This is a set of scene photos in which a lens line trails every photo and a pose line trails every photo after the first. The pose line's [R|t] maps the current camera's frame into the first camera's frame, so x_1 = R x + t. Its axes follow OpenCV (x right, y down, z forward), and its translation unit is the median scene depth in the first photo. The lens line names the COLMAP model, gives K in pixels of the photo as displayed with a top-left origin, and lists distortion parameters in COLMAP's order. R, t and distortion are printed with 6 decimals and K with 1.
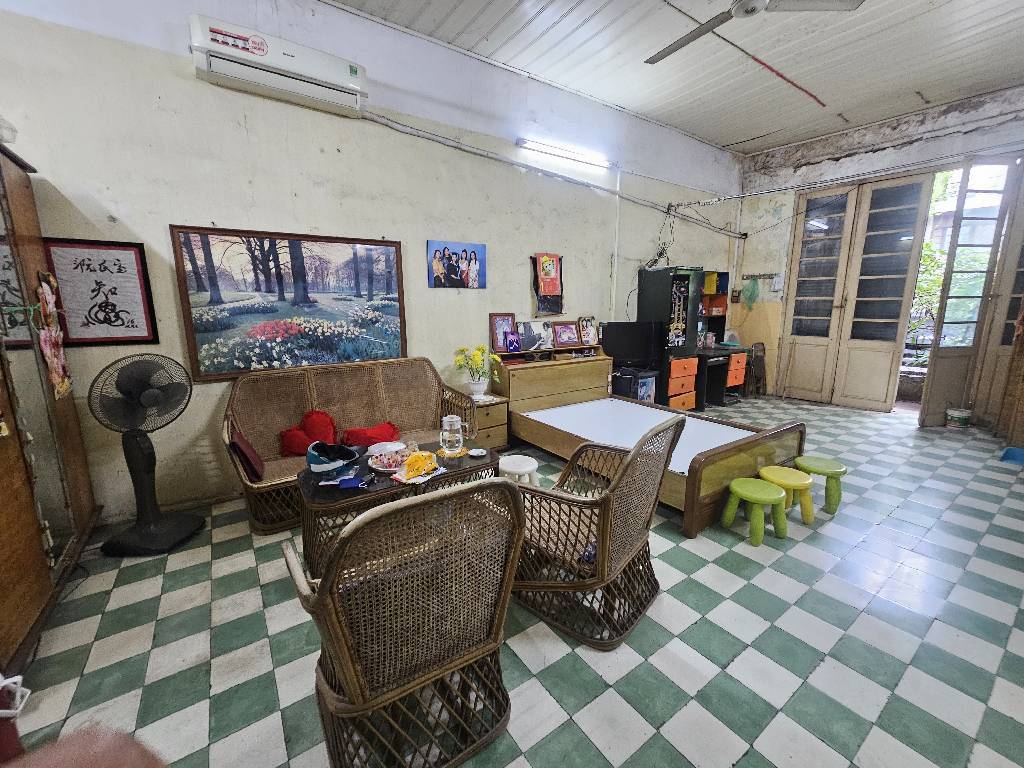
lens RADIAL K [[421.3, 0, 514.0], [0, 421.3, 387.1], [0, 0, 1]] dist [0.005552, -0.003770]
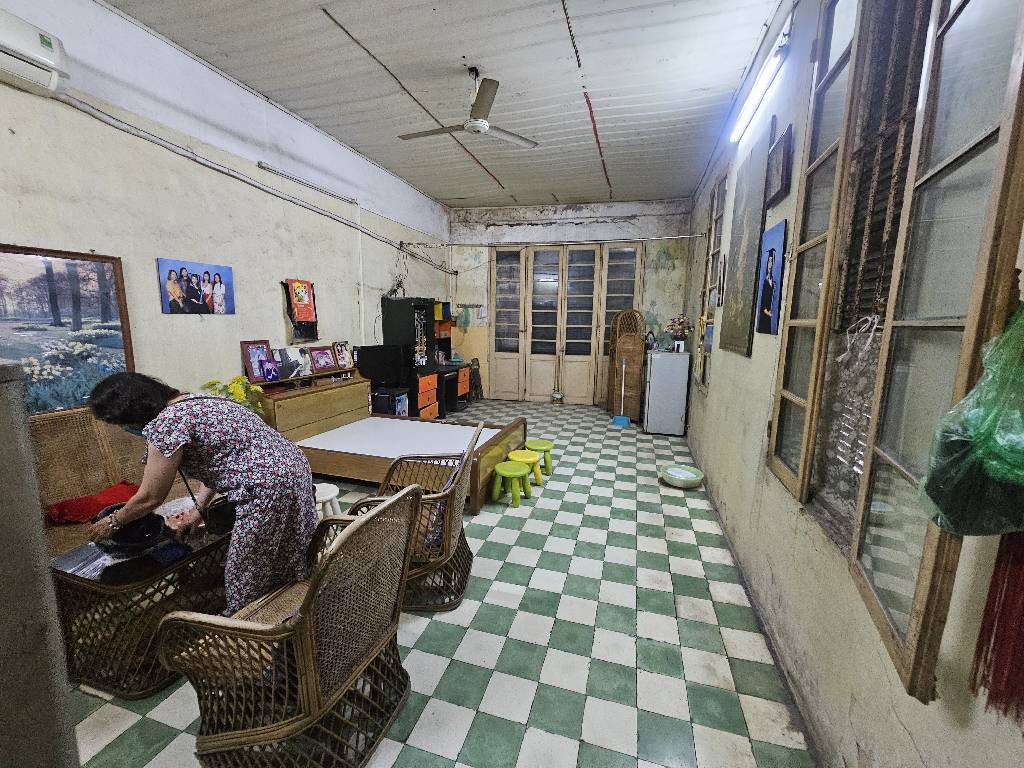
lens RADIAL K [[421.3, 0, 514.0], [0, 421.3, 387.1], [0, 0, 1]] dist [0.005552, -0.003770]
pose [[0.779731, -0.079681, 0.621024, -0.173588], [0.097848, 0.995190, 0.004835, -0.022303], [-0.618422, 0.056996, 0.783777, -0.080564]]
